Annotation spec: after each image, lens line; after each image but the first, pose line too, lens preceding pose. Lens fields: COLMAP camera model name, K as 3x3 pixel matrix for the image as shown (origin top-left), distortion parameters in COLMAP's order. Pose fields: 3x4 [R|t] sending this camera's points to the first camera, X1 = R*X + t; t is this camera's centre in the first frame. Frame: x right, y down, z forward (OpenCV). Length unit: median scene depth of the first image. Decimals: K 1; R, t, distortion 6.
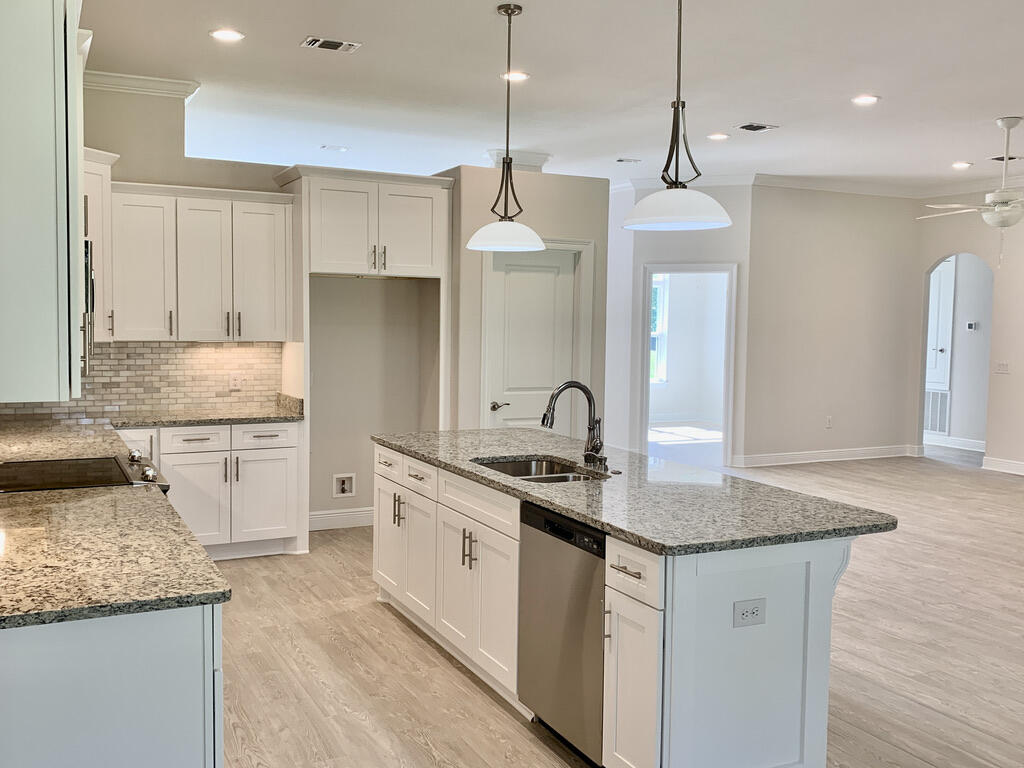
lens RADIAL K [[951.2, 0, 517.9], [0, 951.2, 383.8], [0, 0, 1]] dist [0.024316, 0.000000]
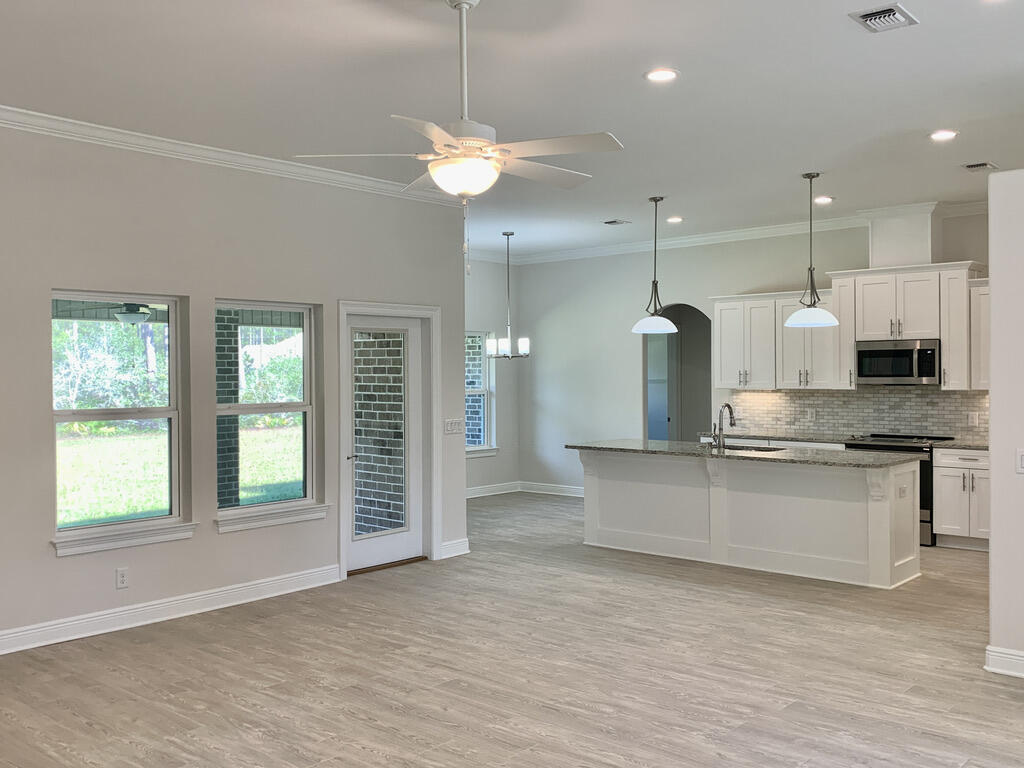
lens RADIAL K [[951.2, 0, 518.3], [0, 951.2, 384.1], [0, 0, 1]] dist [0.024316, 0.000000]
pose [[-0.924664, -0.005348, -0.380746, 0.813322], [-0.034323, 0.997002, 0.069351, -0.109224], [0.379234, 0.077195, -0.922075, 1.799070]]
